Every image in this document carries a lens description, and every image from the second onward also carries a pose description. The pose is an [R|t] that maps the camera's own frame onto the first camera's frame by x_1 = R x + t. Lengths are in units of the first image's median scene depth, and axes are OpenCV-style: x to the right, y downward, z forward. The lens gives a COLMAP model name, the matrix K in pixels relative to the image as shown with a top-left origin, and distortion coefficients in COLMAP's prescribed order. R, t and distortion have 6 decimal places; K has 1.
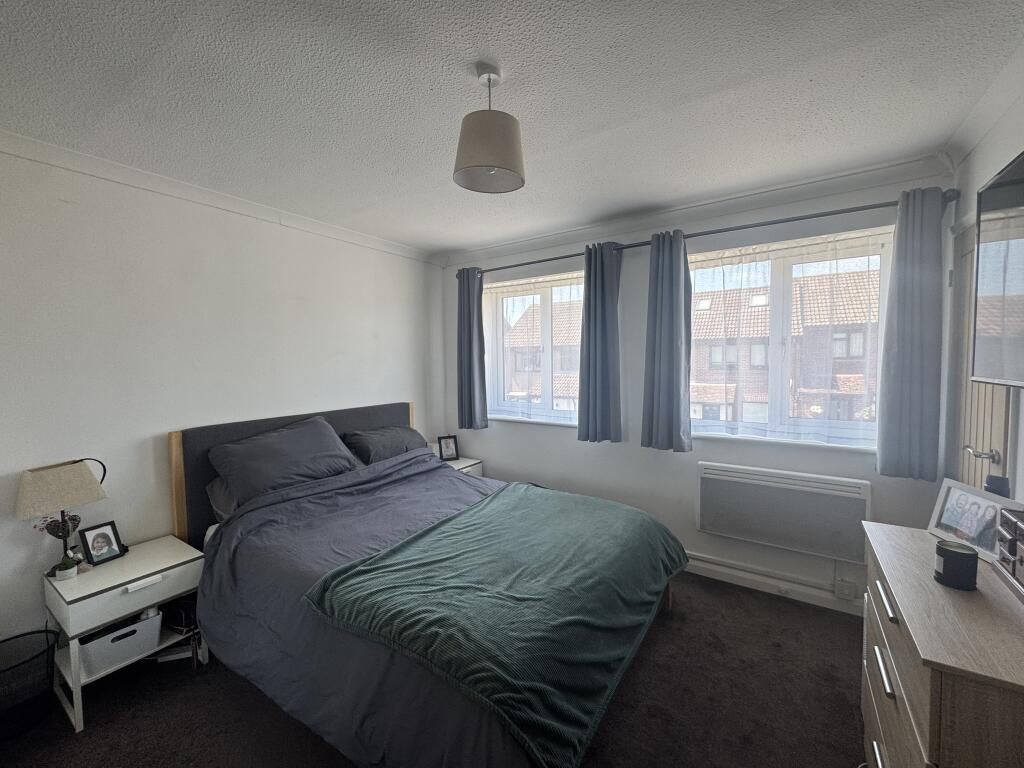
lens RADIAL K [[413.4, 0, 512.2], [0, 413.4, 383.0], [0, 0, 1]] dist [0.000734, -0.000028]
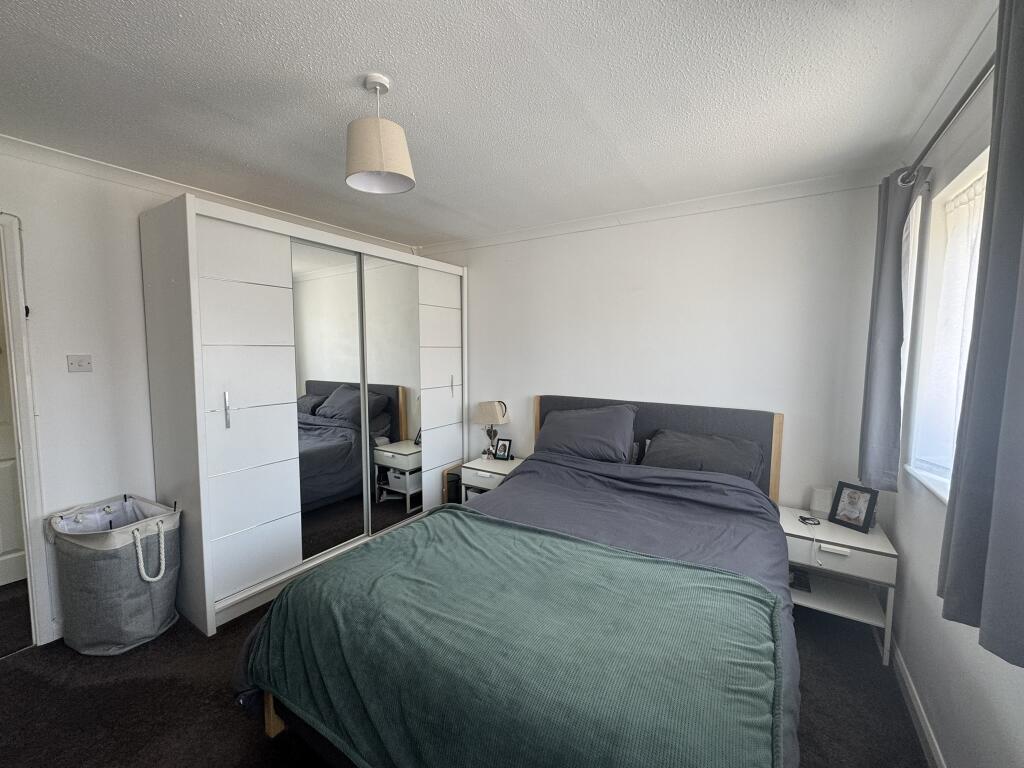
lens RADIAL K [[413.4, 0, 511.2], [0, 413.4, 380.7], [0, 0, 1]] dist [0.000734, -0.000028]
pose [[0.016513, 0.092413, -0.995584, 0.690782], [-0.063134, 0.993829, 0.091203, -0.067541], [0.997868, 0.061349, 0.022246, 0.872701]]
